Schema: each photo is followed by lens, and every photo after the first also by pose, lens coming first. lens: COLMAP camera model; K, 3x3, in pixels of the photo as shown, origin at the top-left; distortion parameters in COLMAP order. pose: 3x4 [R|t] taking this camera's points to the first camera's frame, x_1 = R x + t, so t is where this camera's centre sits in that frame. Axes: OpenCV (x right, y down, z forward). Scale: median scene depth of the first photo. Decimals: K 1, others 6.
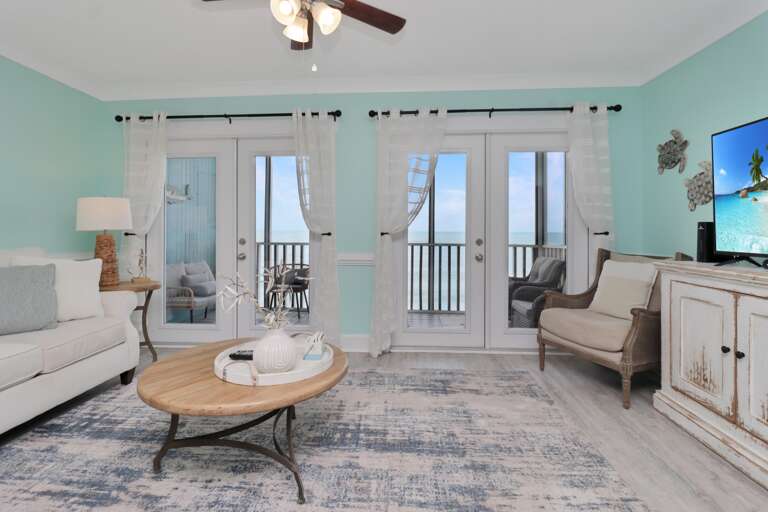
lens RADIAL K [[392.0, 0, 367.2], [0, 392.0, 217.2], [0, 0, 1]] dist [0.002189, -0.000208]
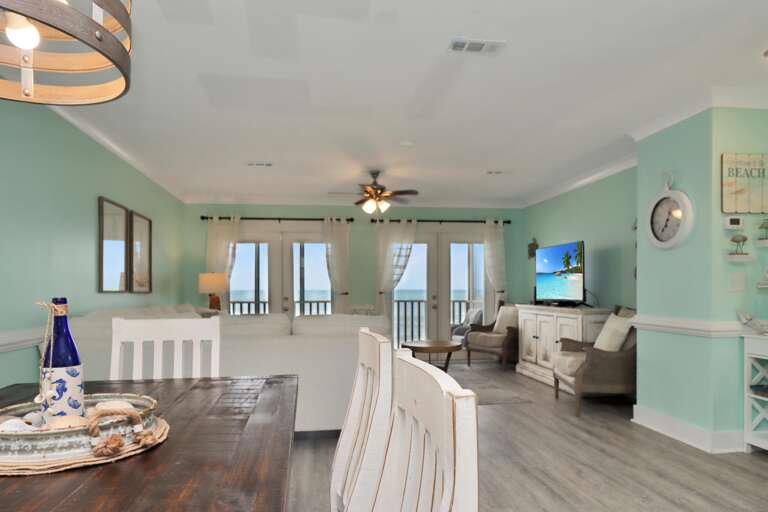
lens RADIAL K [[481.1, 0, 366.1], [0, 481.1, 267.7], [0, 0, 1]] dist [0.039928, -0.045058]
pose [[0.982626, 0.000412, 0.185599, -0.462951], [0.001444, 0.999950, -0.009865, -0.052673], [-0.185594, 0.009962, 0.982576, -1.173307]]
